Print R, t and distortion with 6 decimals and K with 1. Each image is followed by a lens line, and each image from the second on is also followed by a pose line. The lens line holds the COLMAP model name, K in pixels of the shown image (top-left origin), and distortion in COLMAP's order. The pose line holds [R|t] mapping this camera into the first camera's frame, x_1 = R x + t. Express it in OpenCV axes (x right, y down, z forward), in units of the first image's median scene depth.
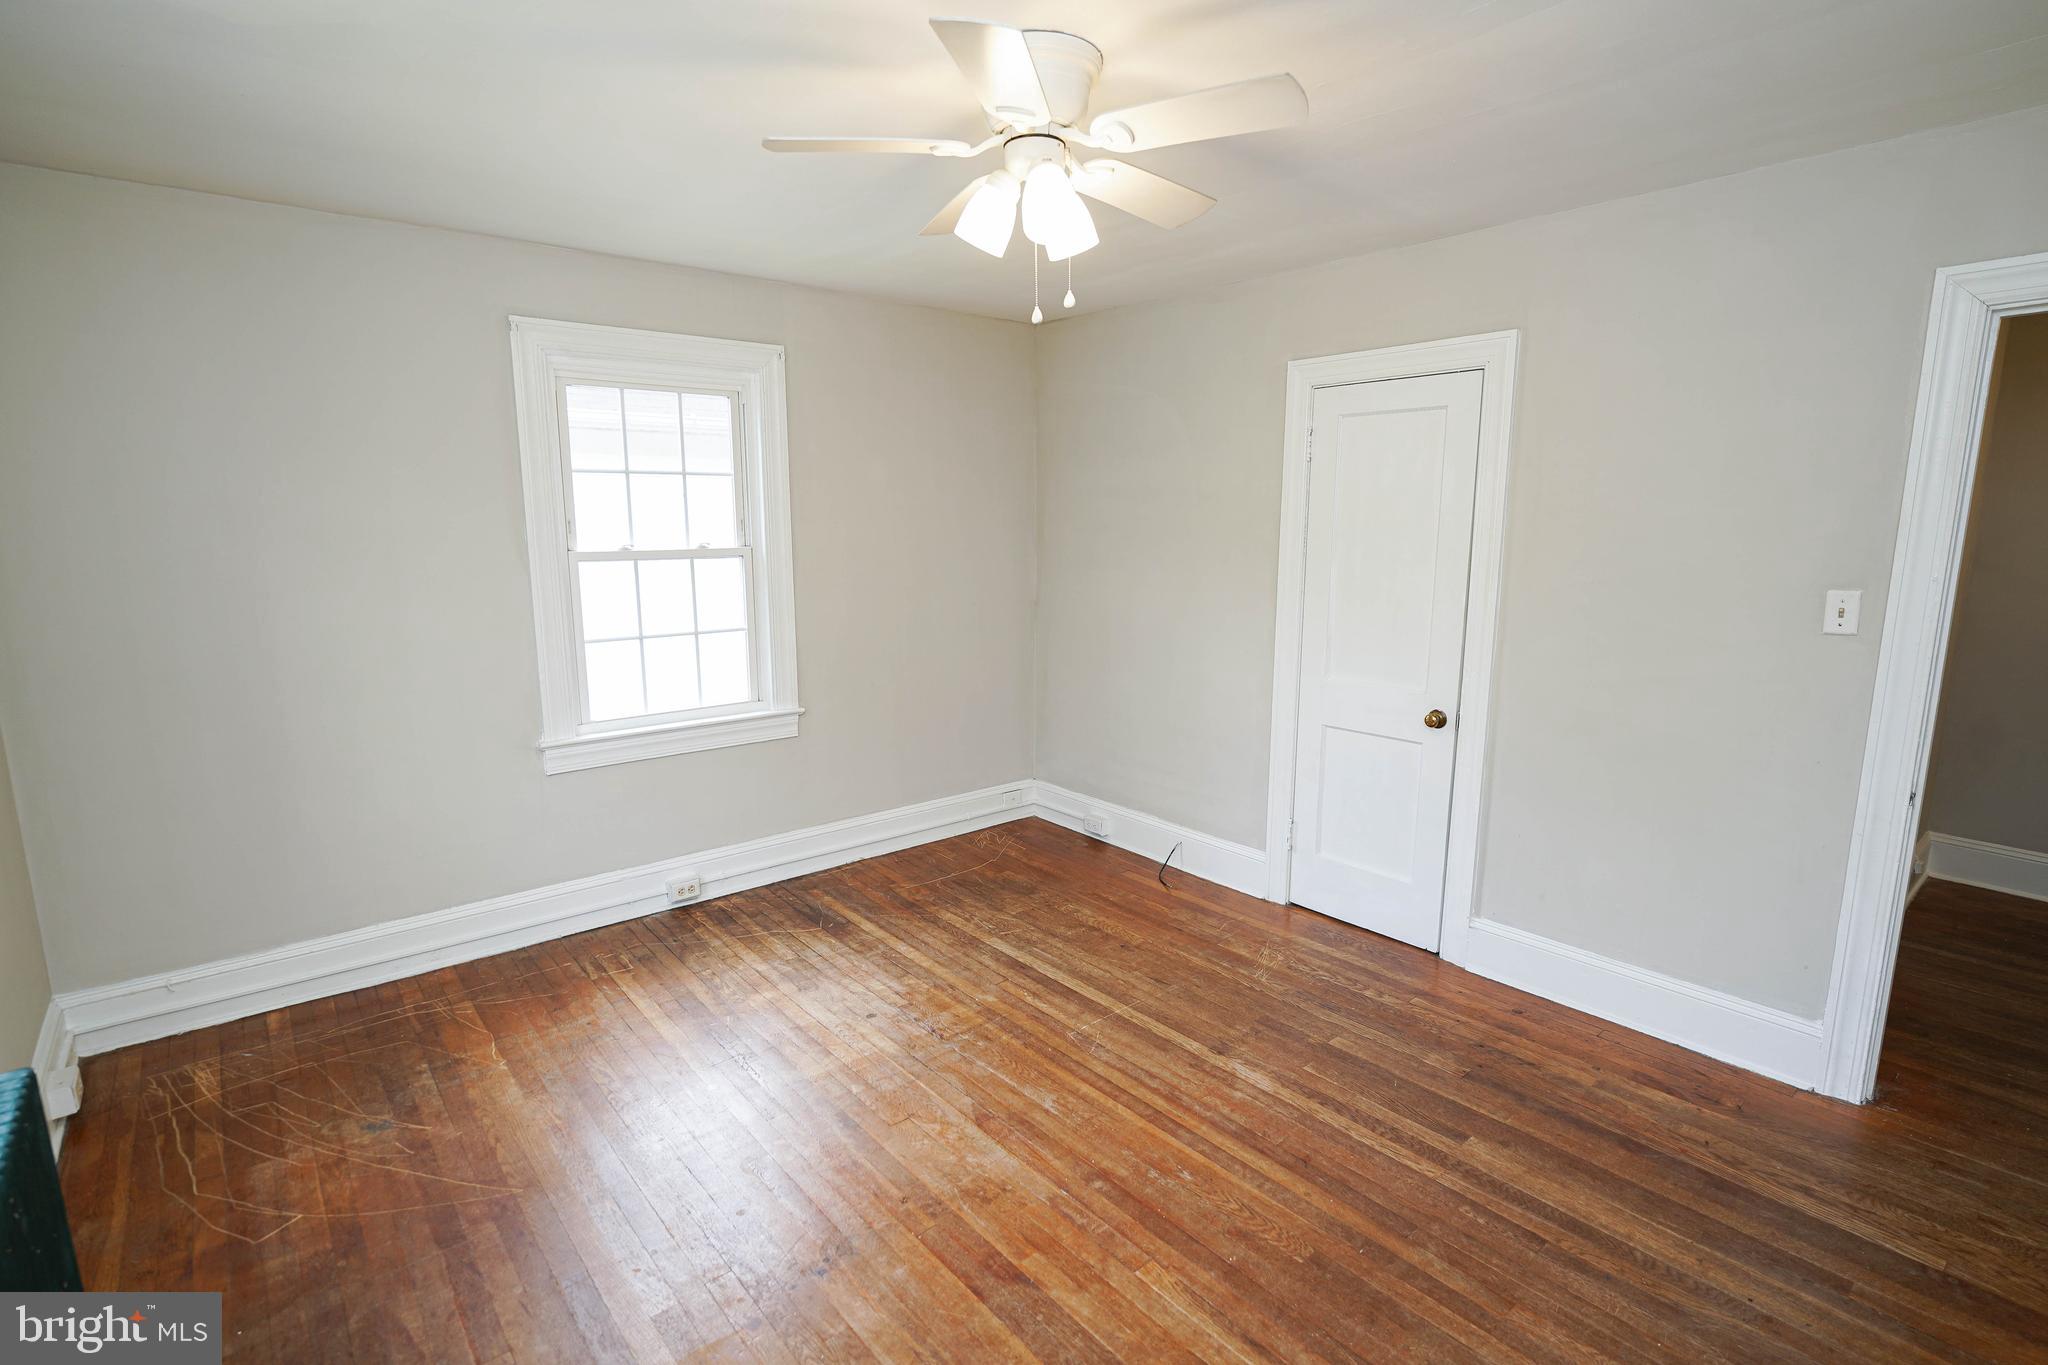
lens RADIAL K [[977.1, 0, 1010.1], [0, 977.1, 685.8], [0, 0, 1]] dist [-0.003349, -0.000358]
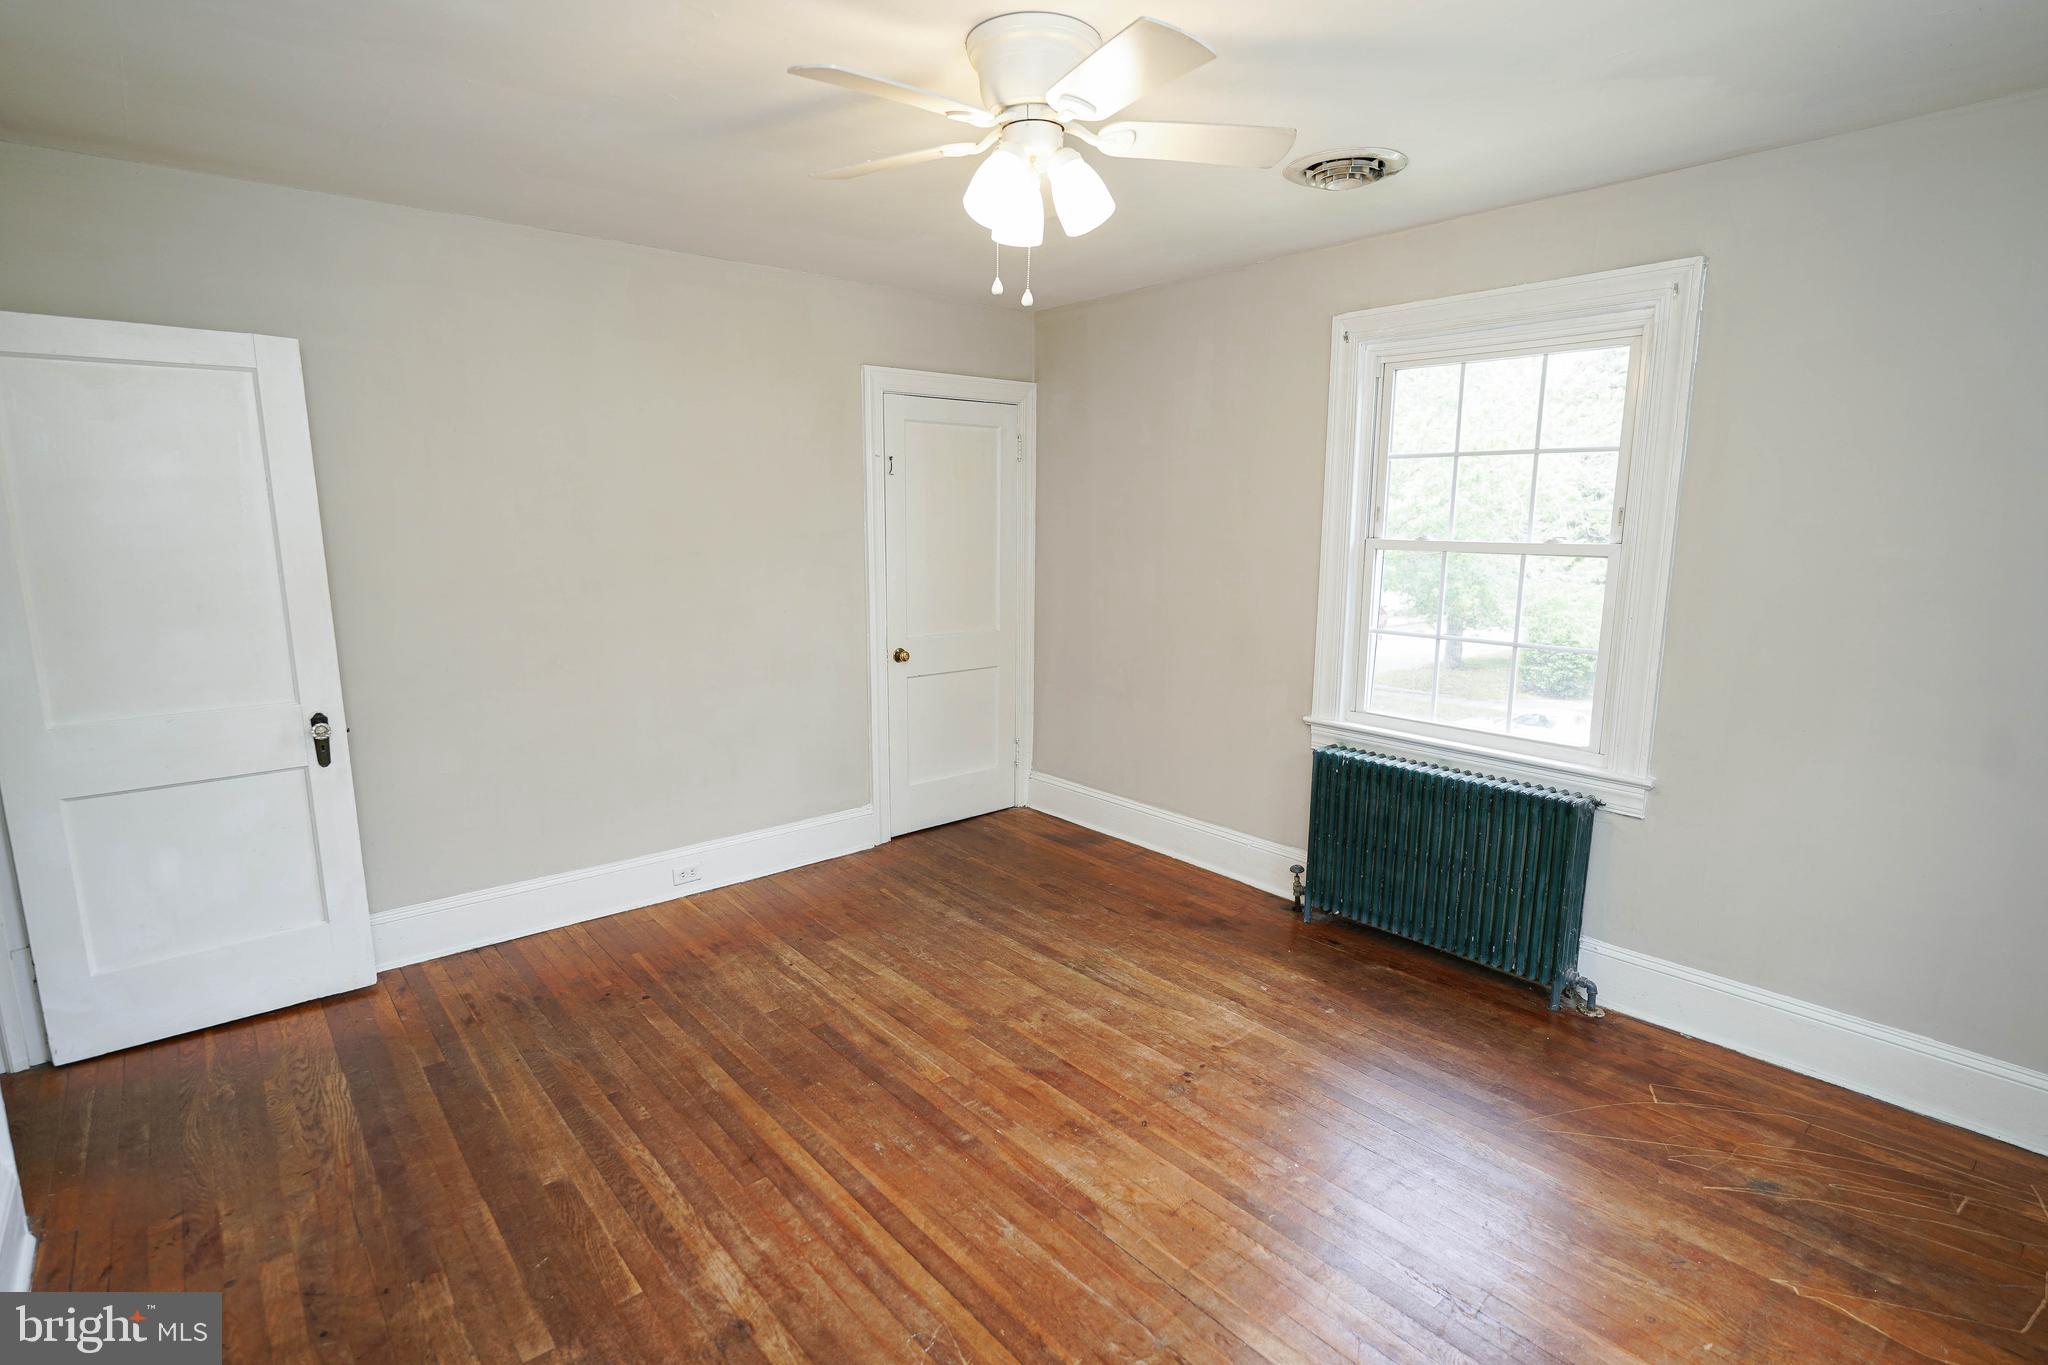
lens RADIAL K [[994.4, 0, 1004.5], [0, 994.4, 688.9], [0, 0, 1]] dist [-0.003091, -0.000243]
pose [[-0.999993, 0.001082, -0.003457, 0.042657], [-0.000168, 0.939469, 0.342633, -0.255392], [0.003618, 0.342632, -0.939463, 1.517983]]
